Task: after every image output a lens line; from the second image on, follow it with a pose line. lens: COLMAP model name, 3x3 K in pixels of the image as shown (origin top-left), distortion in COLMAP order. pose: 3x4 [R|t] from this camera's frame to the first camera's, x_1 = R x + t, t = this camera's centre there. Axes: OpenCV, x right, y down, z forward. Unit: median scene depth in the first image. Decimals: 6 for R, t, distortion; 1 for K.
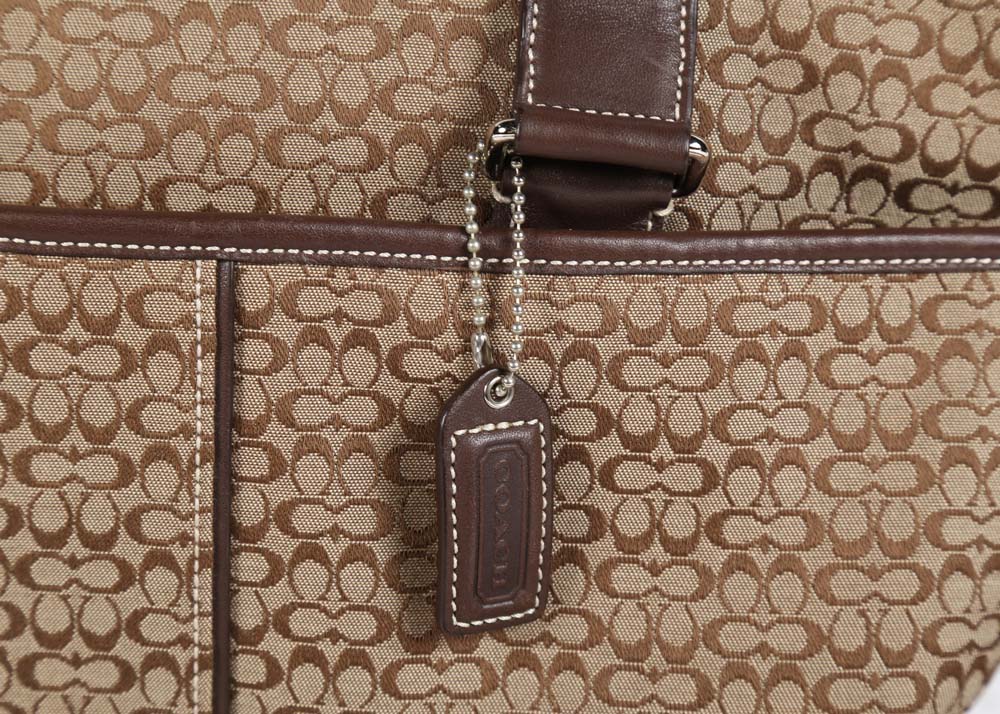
lens RADIAL K [[2930.7, 0, 495.7], [0, 2930.7, 351.3], [0, 0, 1]] dist [0.272917, 0.000000]
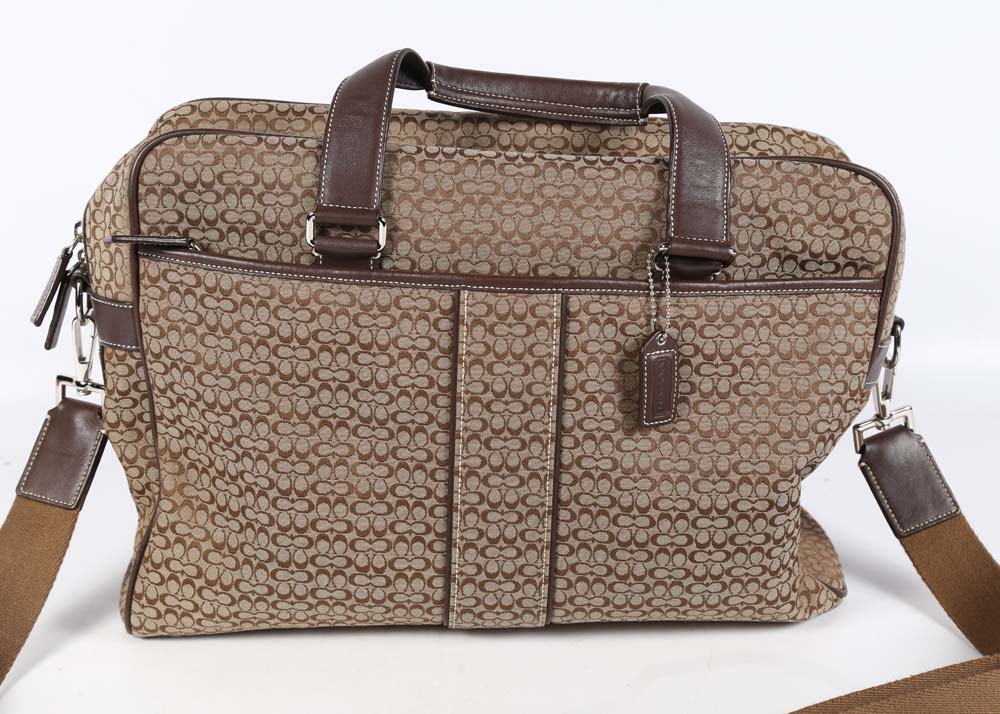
lens RADIAL K [[2083.3, 0, 521.5], [0, 2083.3, 363.8], [0, 0, 1]] dist [0.132372, 0.000000]
pose [[0.999359, -0.013172, 0.033279, -0.192662], [0.012577, 0.999758, 0.018022, -0.000371], [-0.033509, -0.017592, 0.999284, -0.948636]]
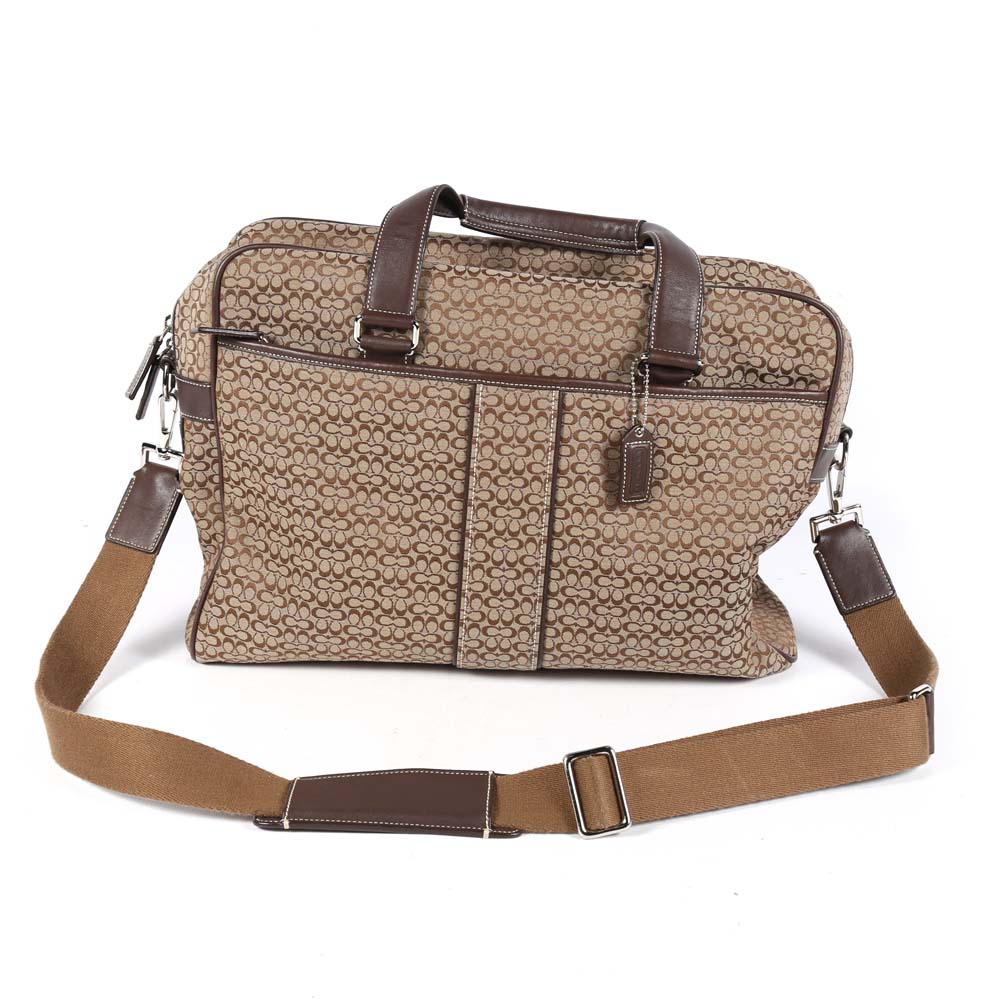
lens RADIAL K [[2285.6, 0, 499.8], [0, 2285.6, 505.4], [0, 0, 1]] dist [-0.009071, 0.000000]
pose [[0.999351, 0.035615, -0.005473, -0.139291], [-0.035482, 0.999112, 0.022731, 0.042892], [0.006278, -0.022522, 0.999727, -1.606173]]
